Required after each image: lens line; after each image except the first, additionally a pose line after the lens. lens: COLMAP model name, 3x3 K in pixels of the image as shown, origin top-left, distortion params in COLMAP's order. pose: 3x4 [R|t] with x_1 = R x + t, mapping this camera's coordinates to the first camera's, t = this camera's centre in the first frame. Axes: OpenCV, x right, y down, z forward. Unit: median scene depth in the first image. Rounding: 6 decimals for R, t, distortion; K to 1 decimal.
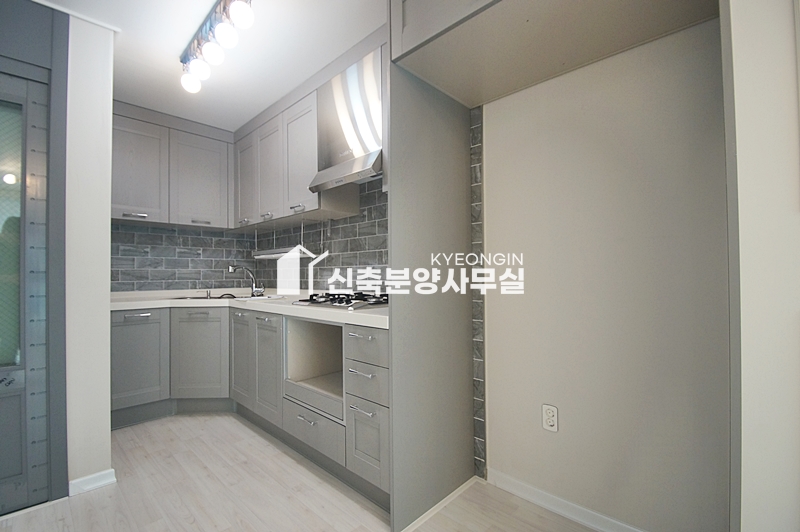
lens RADIAL K [[353.7, 0, 397.5], [0, 353.7, 268.4], [0, 0, 1]] dist [-0.005344, -0.004171]
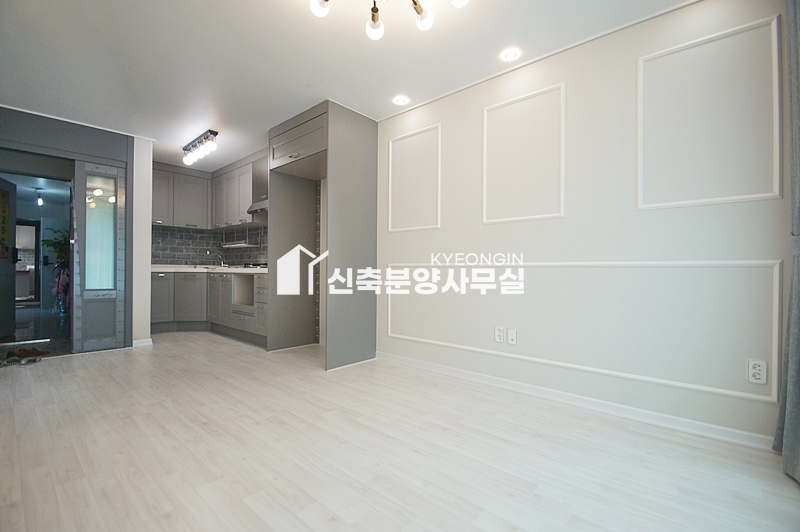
lens RADIAL K [[353.7, 0, 401.4], [0, 353.7, 269.6], [0, 0, 1]] dist [-0.005344, -0.004171]
pose [[0.998844, 0.015648, 0.045443, 0.468875], [-0.016192, 0.999801, 0.011615, 0.056783], [-0.045253, -0.012338, 0.998899, -0.915635]]
